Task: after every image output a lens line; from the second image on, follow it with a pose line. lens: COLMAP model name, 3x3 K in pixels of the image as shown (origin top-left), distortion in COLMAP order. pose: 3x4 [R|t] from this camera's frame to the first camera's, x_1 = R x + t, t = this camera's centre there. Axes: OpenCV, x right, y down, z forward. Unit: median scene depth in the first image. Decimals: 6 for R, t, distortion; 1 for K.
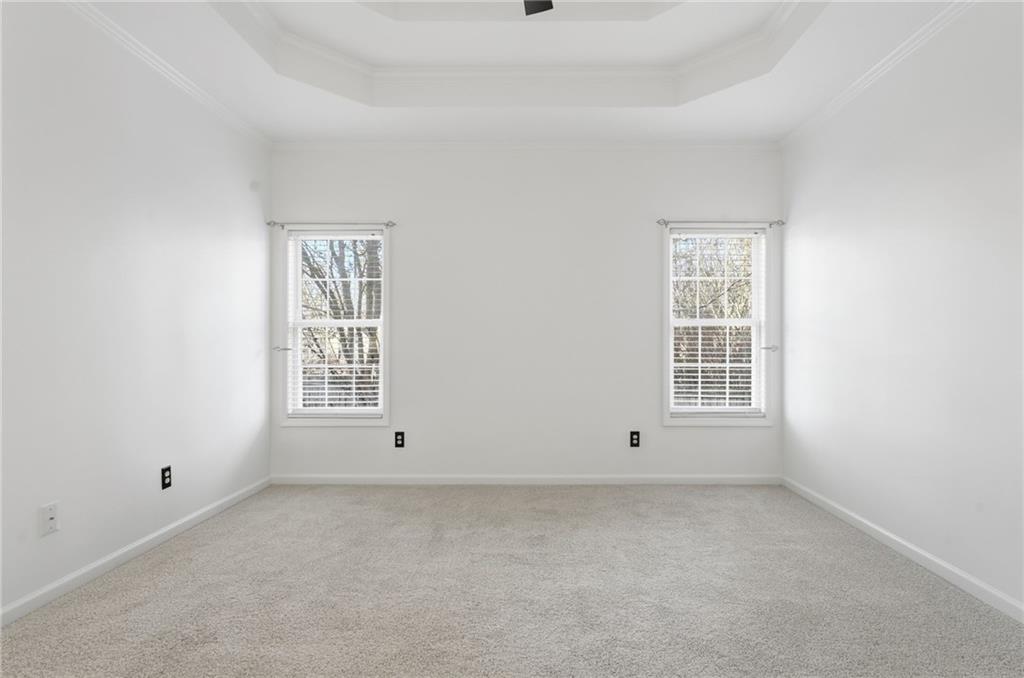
lens RADIAL K [[504.1, 0, 537.5], [0, 504.1, 341.4], [0, 0, 1]] dist [-0.015522, 0.000149]
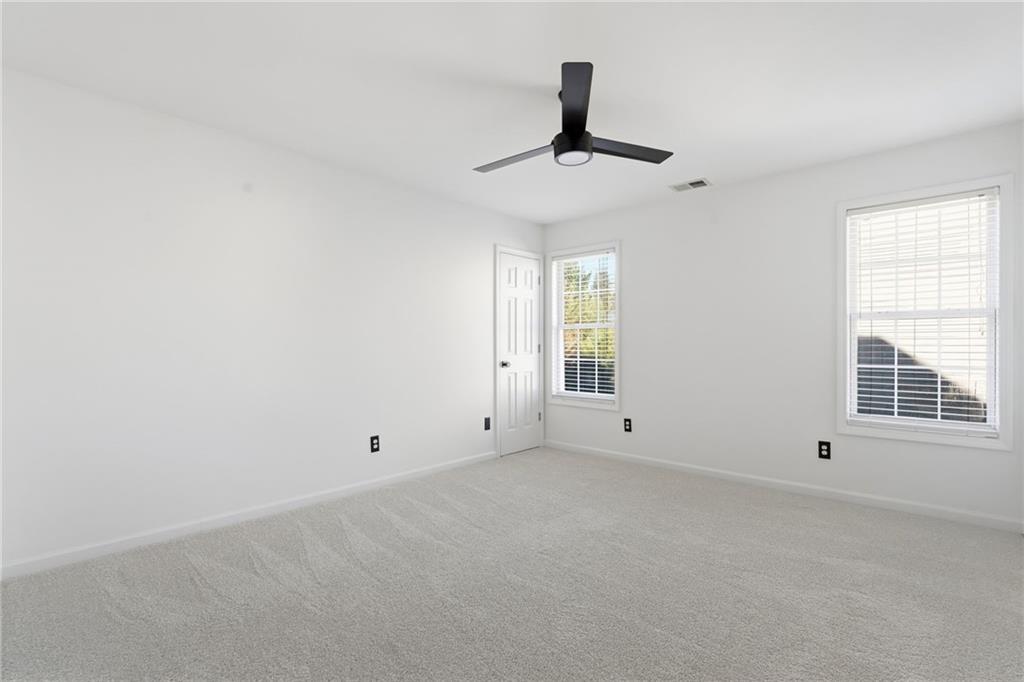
lens RADIAL K [[504.1, 0, 537.5], [0, 504.1, 343.4], [0, 0, 1]] dist [-0.015522, 0.000149]
pose [[0.733387, -0.001898, -0.679809, 0.462672], [0.008972, 0.999936, 0.006888, -0.002081], [0.679753, -0.011150, 0.733357, -0.006256]]
